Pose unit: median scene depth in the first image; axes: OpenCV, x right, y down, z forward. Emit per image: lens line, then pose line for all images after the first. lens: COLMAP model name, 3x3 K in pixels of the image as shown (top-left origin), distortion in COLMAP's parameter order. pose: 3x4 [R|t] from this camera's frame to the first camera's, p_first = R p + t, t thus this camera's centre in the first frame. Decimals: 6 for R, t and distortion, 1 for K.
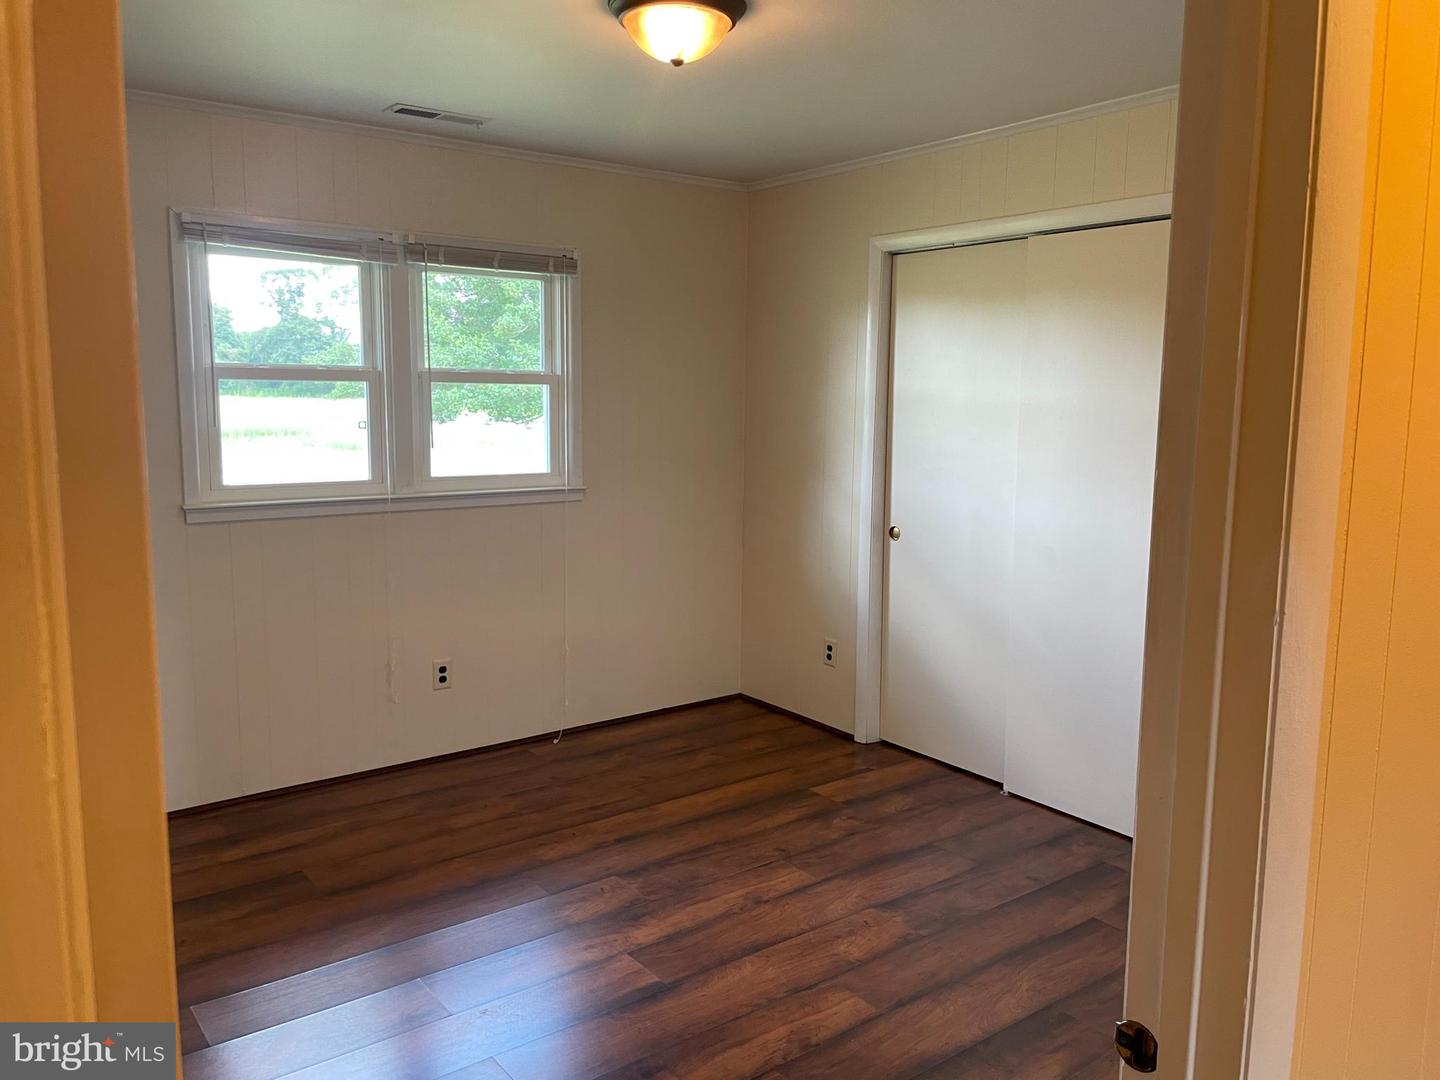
lens RADIAL K [[1097.4, 0, 735.1], [0, 1097.4, 544.9], [0, 0, 1]] dist [0.083012, 0.000116]
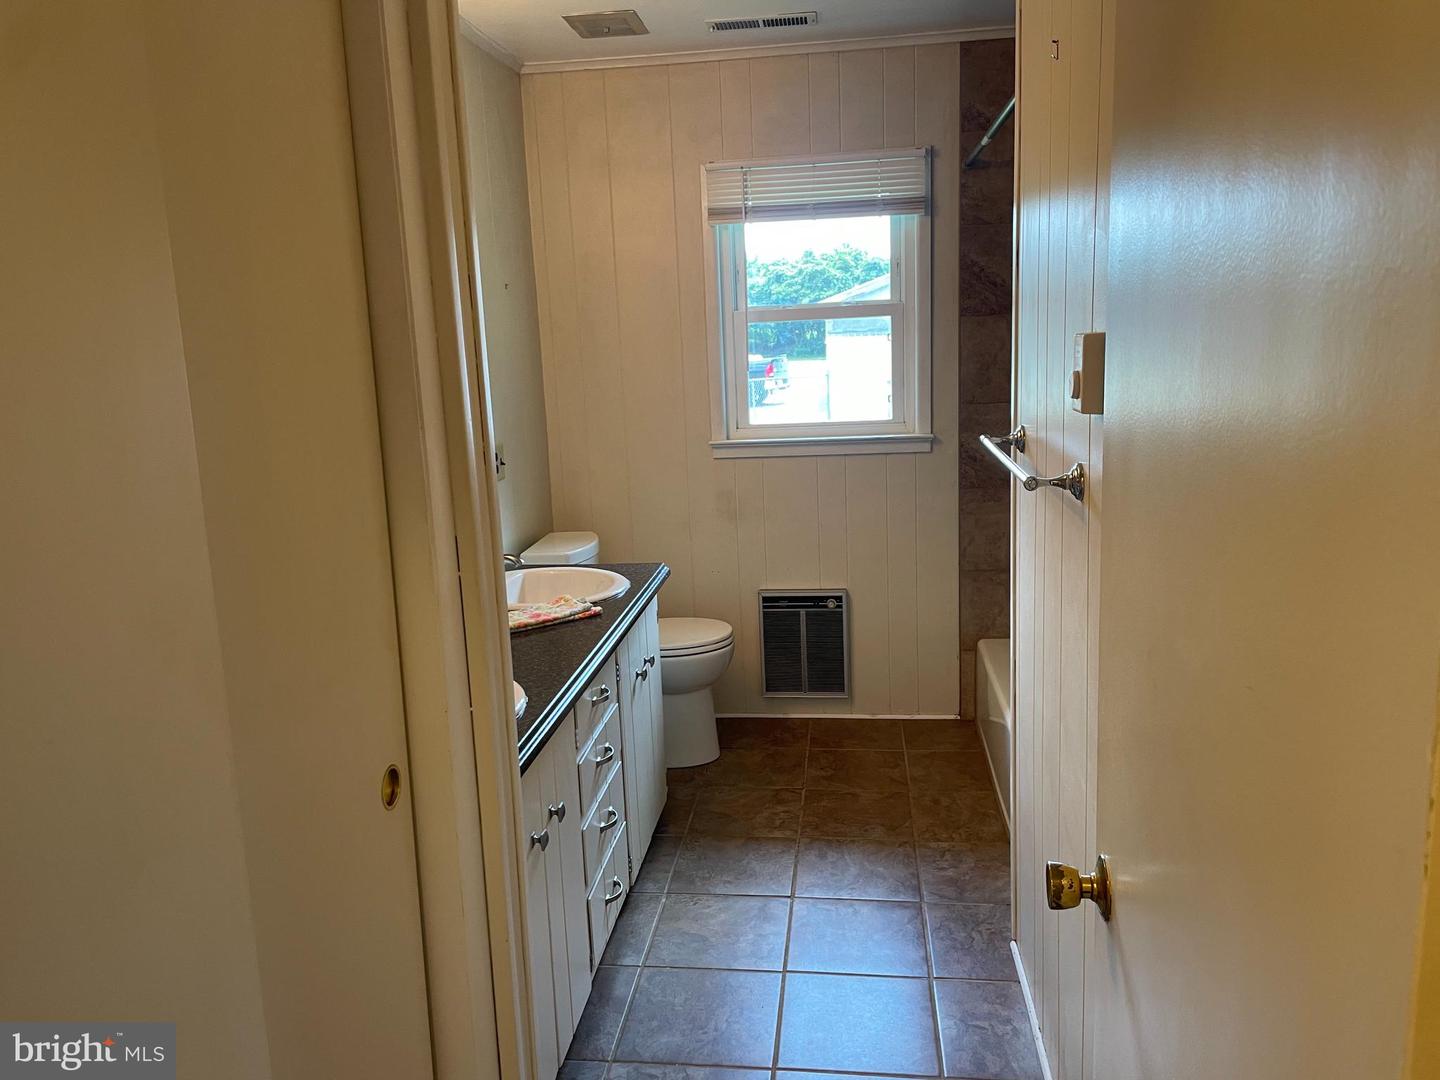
lens RADIAL K [[1097.4, 0, 719.3], [0, 1097.4, 539.9], [0, 0, 1]] dist [0.083012, 0.000116]
pose [[0.712301, 0.084831, -0.696729, 0.343609], [-0.038822, 0.995911, 0.081568, -0.036359], [0.700800, -0.031053, 0.712682, 0.291263]]
